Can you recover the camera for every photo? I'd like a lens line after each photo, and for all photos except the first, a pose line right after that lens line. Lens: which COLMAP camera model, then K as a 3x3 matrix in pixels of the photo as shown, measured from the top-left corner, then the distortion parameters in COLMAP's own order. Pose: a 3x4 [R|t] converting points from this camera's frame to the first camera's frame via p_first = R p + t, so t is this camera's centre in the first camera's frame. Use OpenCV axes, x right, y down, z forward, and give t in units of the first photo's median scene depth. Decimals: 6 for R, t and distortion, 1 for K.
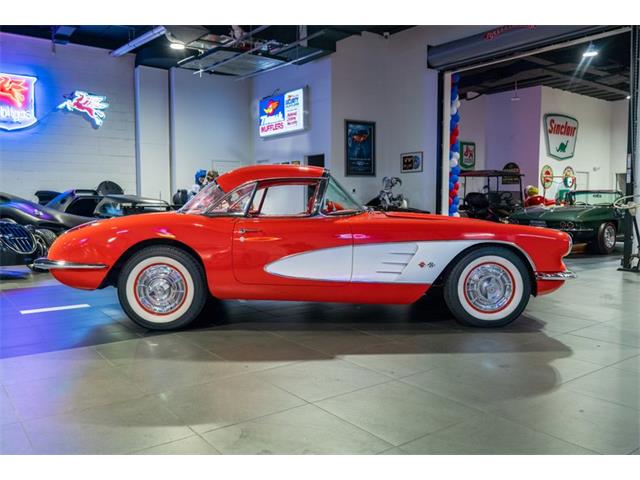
lens RADIAL K [[505.4, 0, 320.0], [0, 505.4, 240.0], [0, 0, 1]] dist [-0.007242, -0.009754]
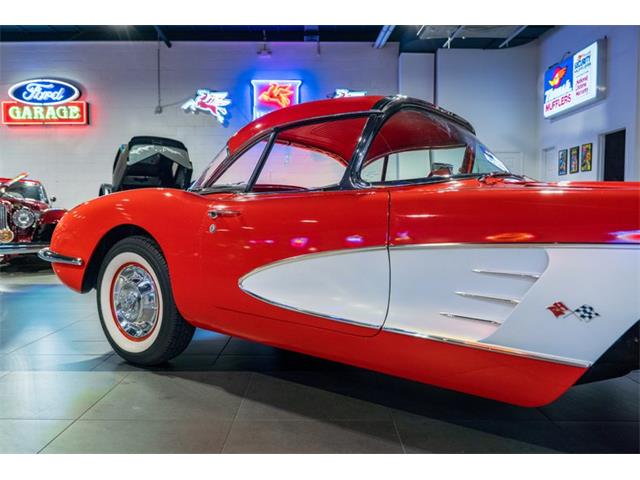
lens RADIAL K [[505.4, 0, 320.0], [0, 505.4, 240.0], [0, 0, 1]] dist [-0.007242, -0.009754]
pose [[0.801712, 0.032693, -0.596815, 0.085425], [-0.042387, 0.999099, -0.002209, 0.002557], [0.596205, 0.027068, 0.802376, 0.189420]]
